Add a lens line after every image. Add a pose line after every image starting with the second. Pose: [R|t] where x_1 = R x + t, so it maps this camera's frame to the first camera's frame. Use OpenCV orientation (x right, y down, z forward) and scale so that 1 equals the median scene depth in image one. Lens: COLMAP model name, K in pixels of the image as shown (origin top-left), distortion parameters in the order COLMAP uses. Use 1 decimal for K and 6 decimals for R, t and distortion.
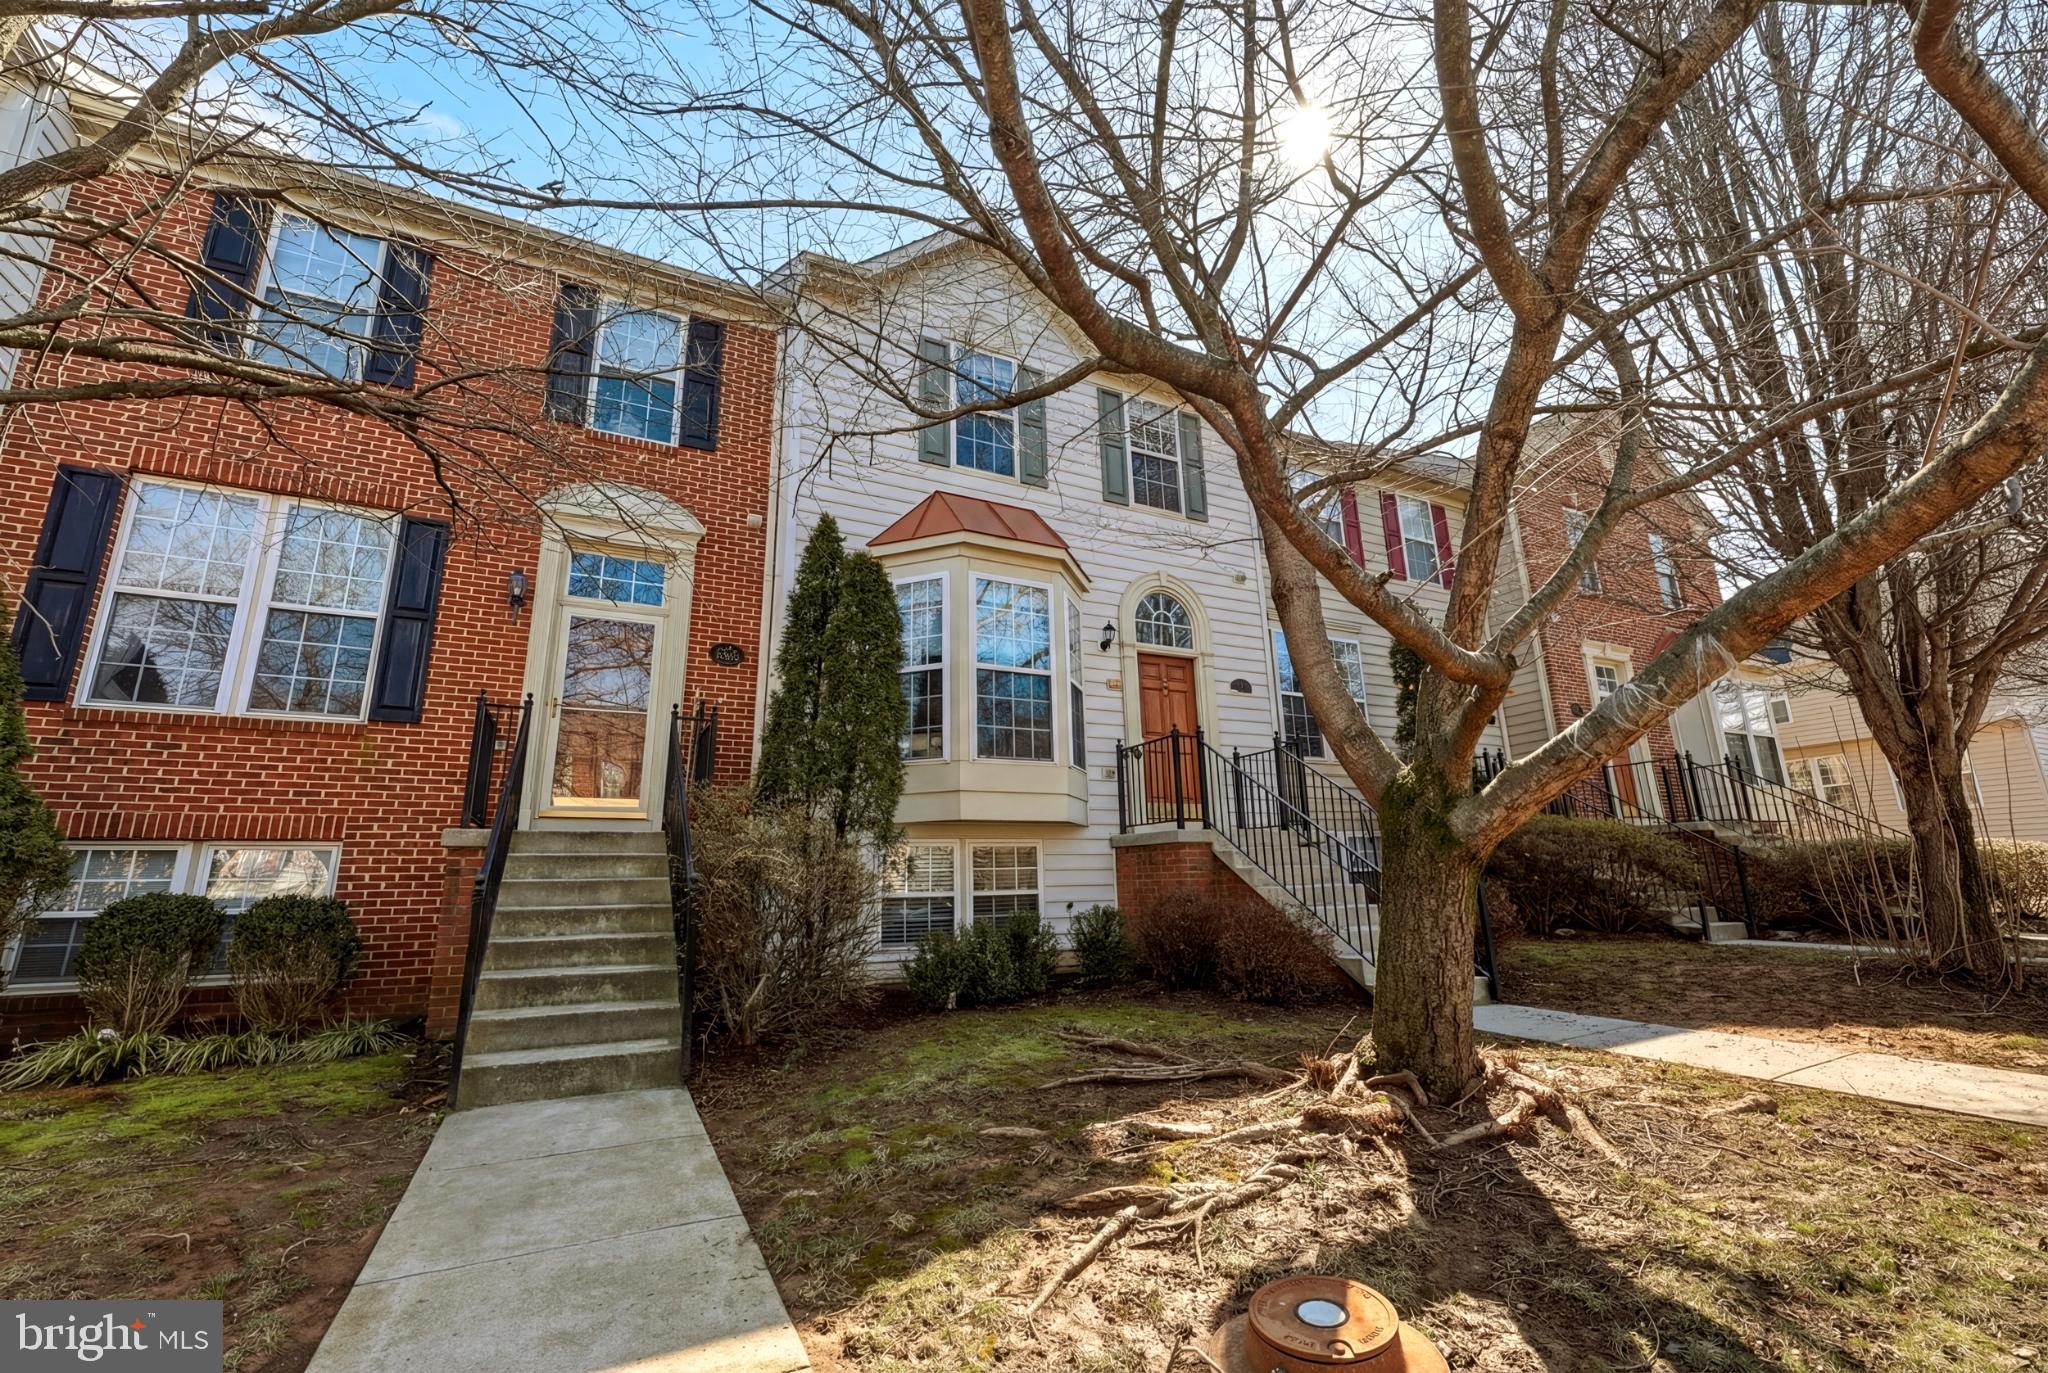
lens RADIAL K [[821.3, 0, 986.2], [0, 821.3, 683.6], [0, 0, 1]] dist [-0.020647, -0.000112]
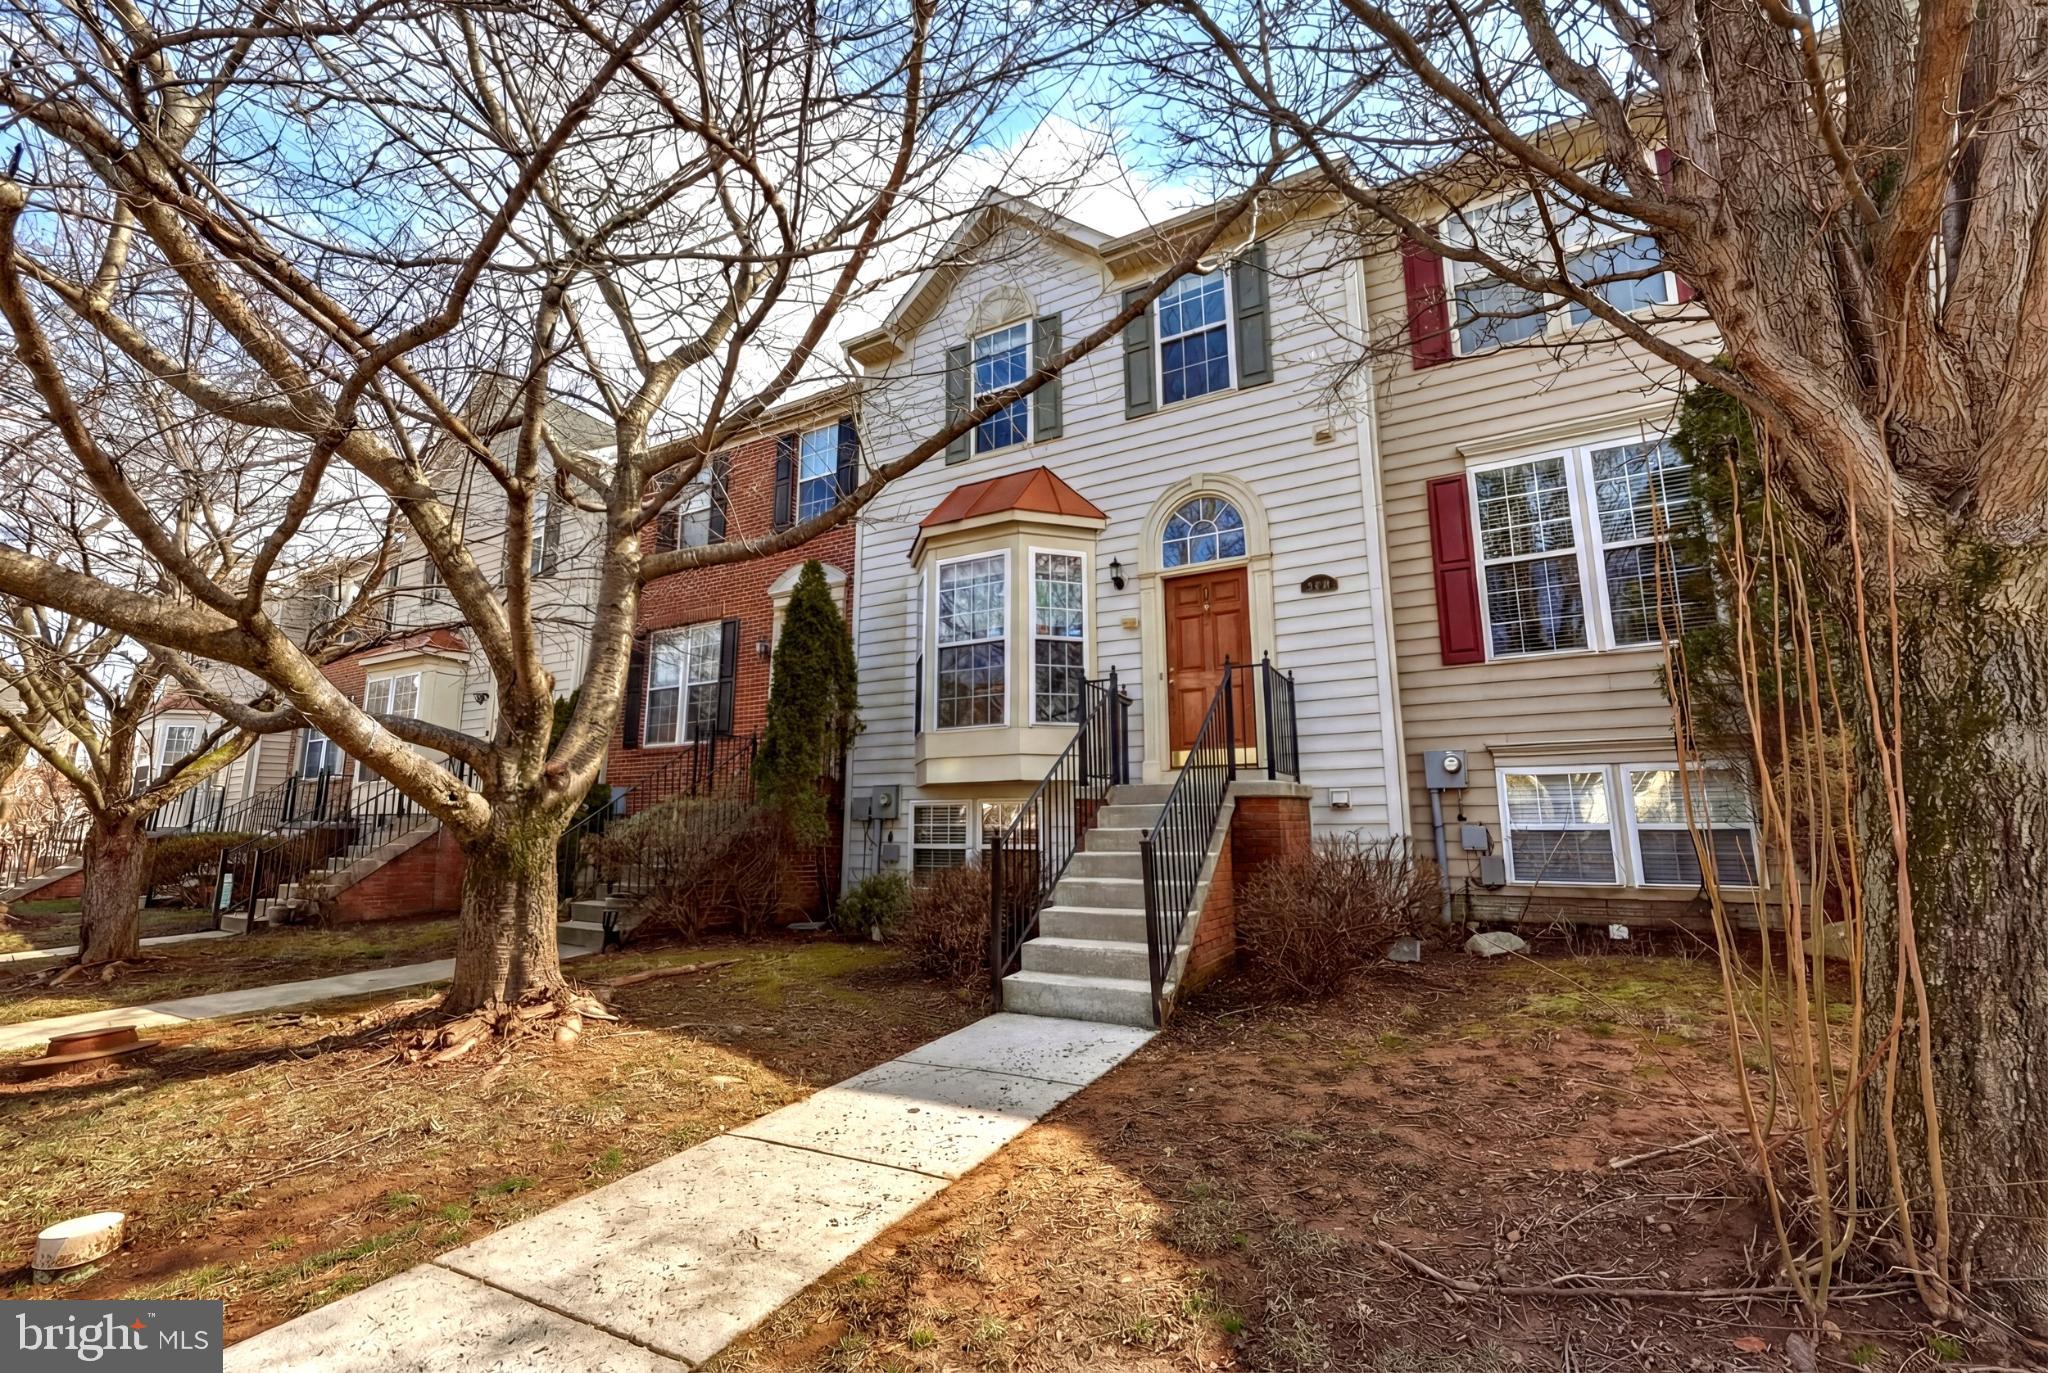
lens RADIAL K [[828.1, 0, 994.4], [0, 828.1, 684.7], [0, 0, 1]] dist [-0.012450, -0.000044]
pose [[0.555248, -0.126969, -0.821936, 0.810728], [0.185131, 0.982351, -0.026686, 0.062348], [0.810818, -0.137348, 0.568955, 0.347134]]
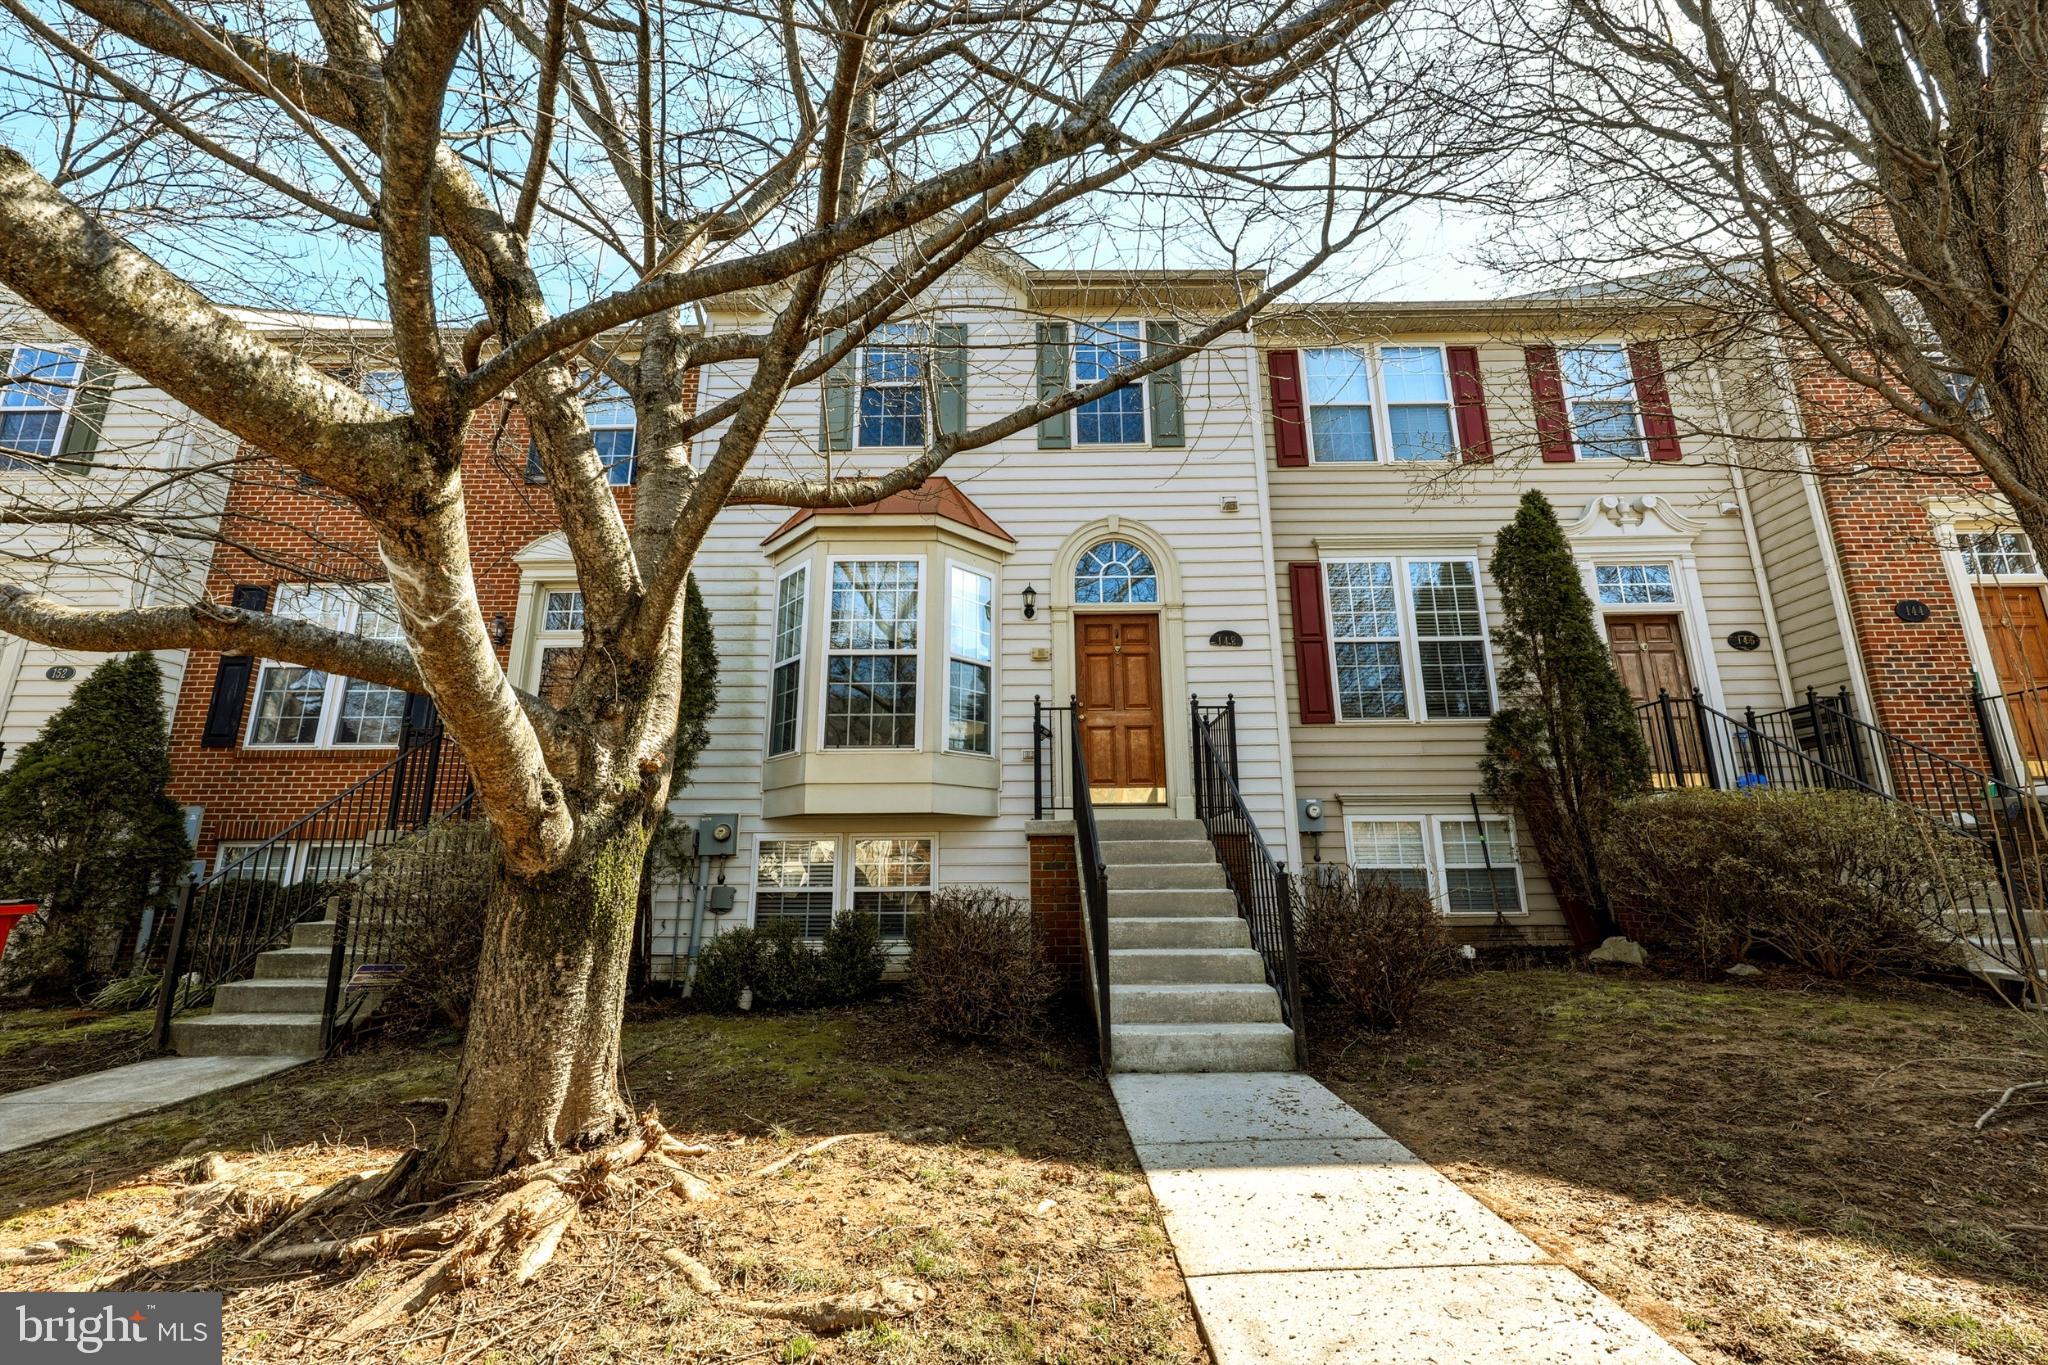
lens RADIAL K [[828.1, 0, 994.4], [0, 828.1, 680.7], [0, 0, 1]] dist [-0.012450, -0.000044]
pose [[0.888850, -0.092014, -0.448864, 0.504490], [0.094981, 0.995351, -0.015955, 0.037709], [0.448245, -0.028452, 0.893458, 0.184841]]
